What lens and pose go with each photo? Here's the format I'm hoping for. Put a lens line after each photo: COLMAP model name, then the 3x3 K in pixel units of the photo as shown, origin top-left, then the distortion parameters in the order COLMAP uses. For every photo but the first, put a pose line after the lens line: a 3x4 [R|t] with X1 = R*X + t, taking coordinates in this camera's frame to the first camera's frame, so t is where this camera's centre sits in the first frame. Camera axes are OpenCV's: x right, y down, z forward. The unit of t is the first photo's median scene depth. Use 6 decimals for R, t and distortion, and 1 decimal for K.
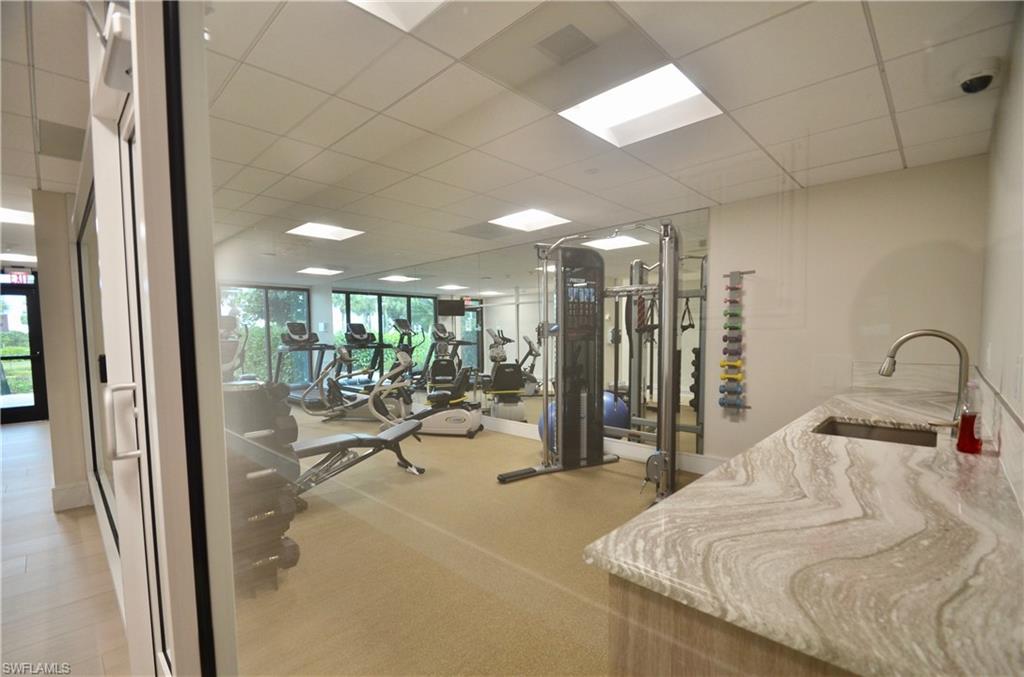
lens RADIAL K [[450.5, 0, 514.5], [0, 450.5, 362.6], [0, 0, 1]] dist [-0.000963, -0.000843]
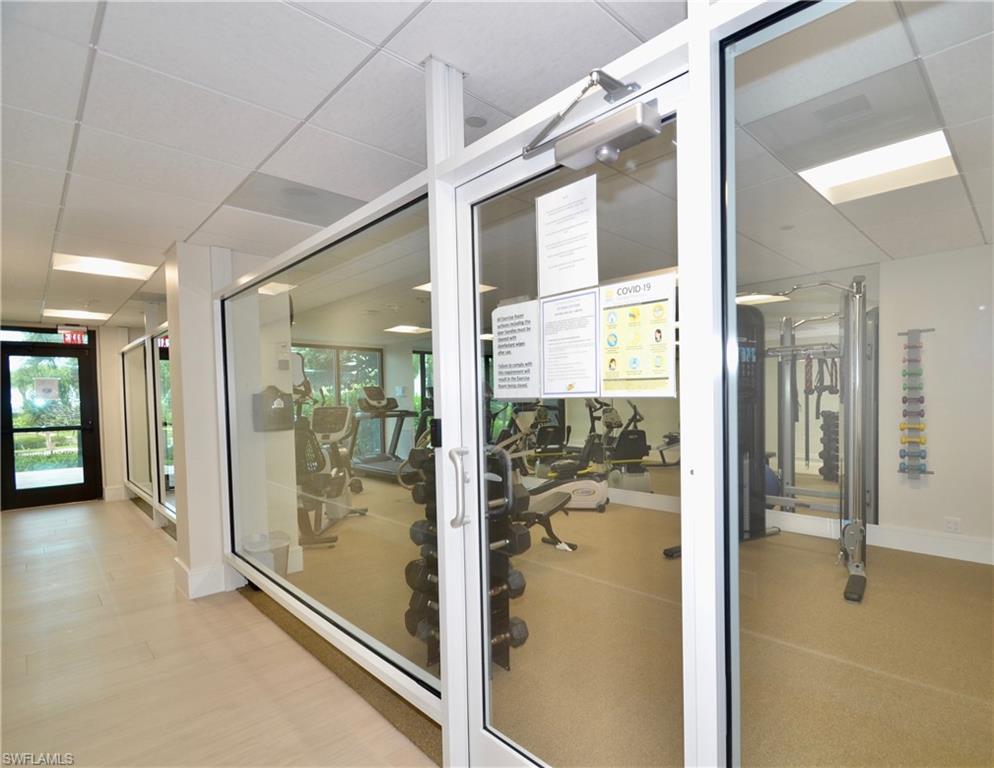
lens RADIAL K [[535.1, 0, 497.5], [0, 535.1, 412.5], [0, 0, 1]] dist [-0.001067, -0.000512]
pose [[0.999333, -0.007936, 0.035657, -0.386149], [0.009323, 0.999199, -0.038905, 0.008538], [-0.035320, 0.039212, 0.998607, -0.083668]]
